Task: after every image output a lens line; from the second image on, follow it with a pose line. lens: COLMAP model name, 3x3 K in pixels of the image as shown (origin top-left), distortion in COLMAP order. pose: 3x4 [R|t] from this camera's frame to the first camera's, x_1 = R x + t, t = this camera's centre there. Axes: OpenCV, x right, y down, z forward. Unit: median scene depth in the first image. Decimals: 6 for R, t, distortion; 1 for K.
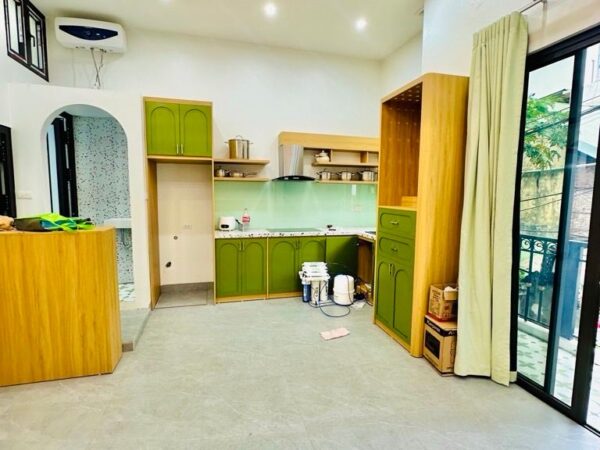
lens RADIAL K [[318.7, 0, 300.1], [0, 318.7, 223.6], [0, 0, 1]] dist [-0.006281, 0.000962]
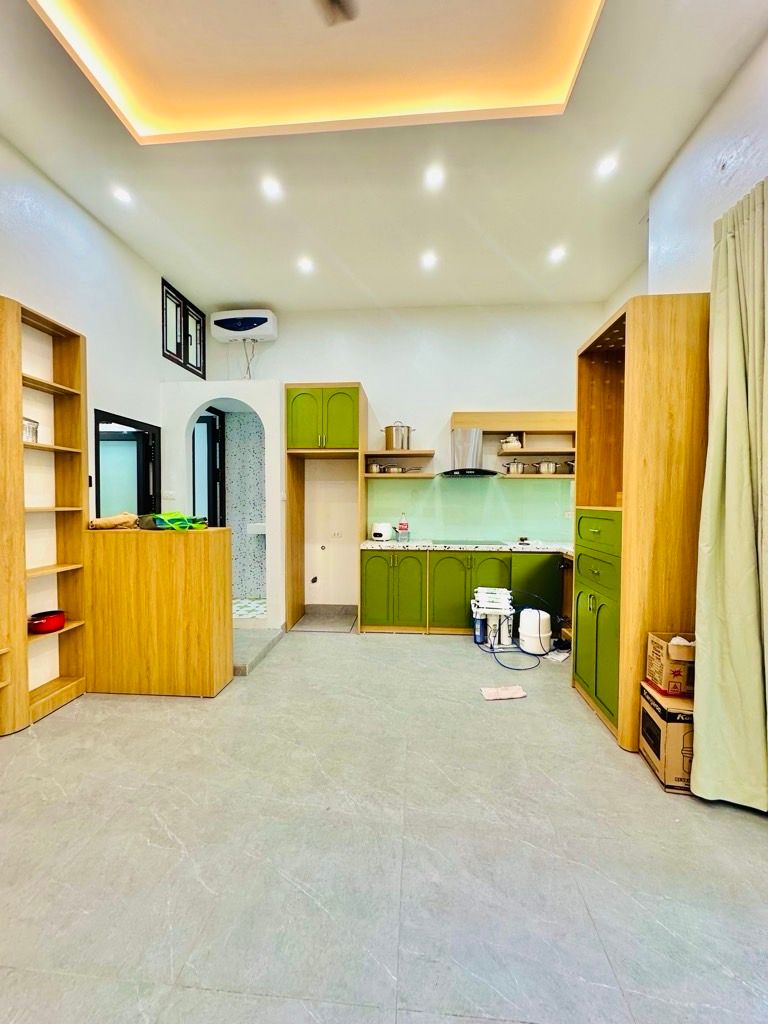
lens RADIAL K [[408.0, 0, 385.3], [0, 408.0, 510.3], [0, 0, 1]] dist [-0.003638, -0.000058]
pose [[0.941135, 0.000969, -0.338029, 0.161223], [-0.026391, 0.997154, -0.070618, 0.023581], [0.336999, 0.075381, 0.938483, 0.065081]]
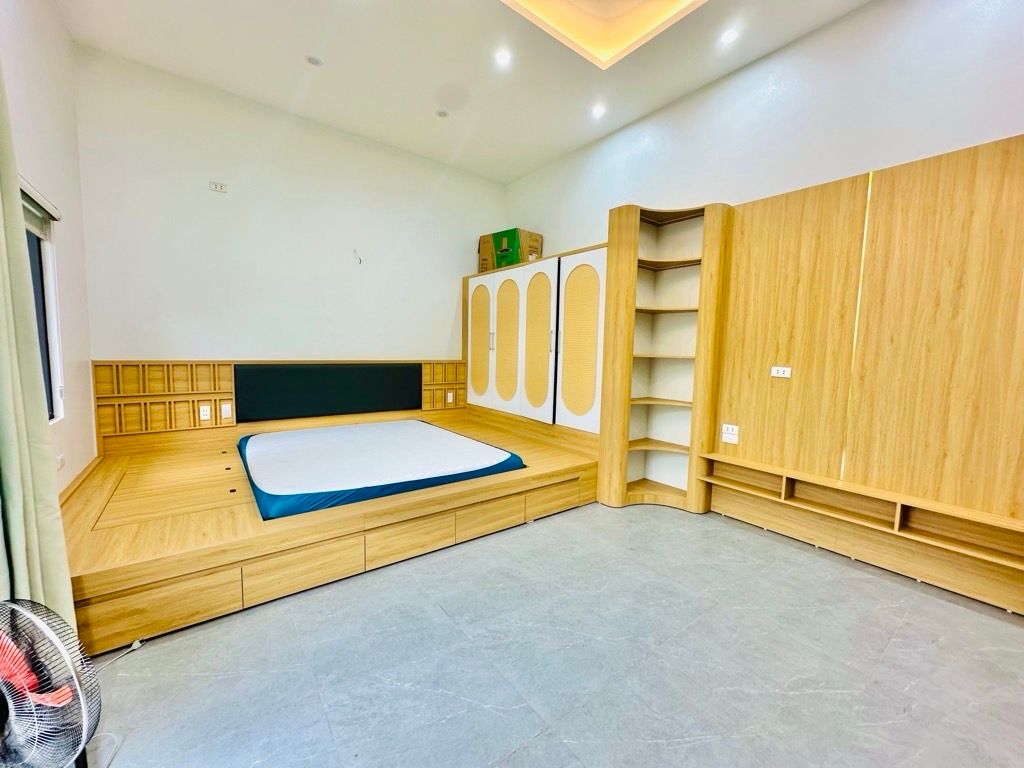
lens RADIAL K [[408.0, 0, 511.1], [0, 408.0, 382.9], [0, 0, 1]] dist [-0.003638, -0.000058]
pose [[-0.927866, -0.004222, -0.372891, 0.259355], [-0.074258, 0.982003, 0.173657, -0.030595], [0.365447, 0.188821, -0.911480, 0.708519]]
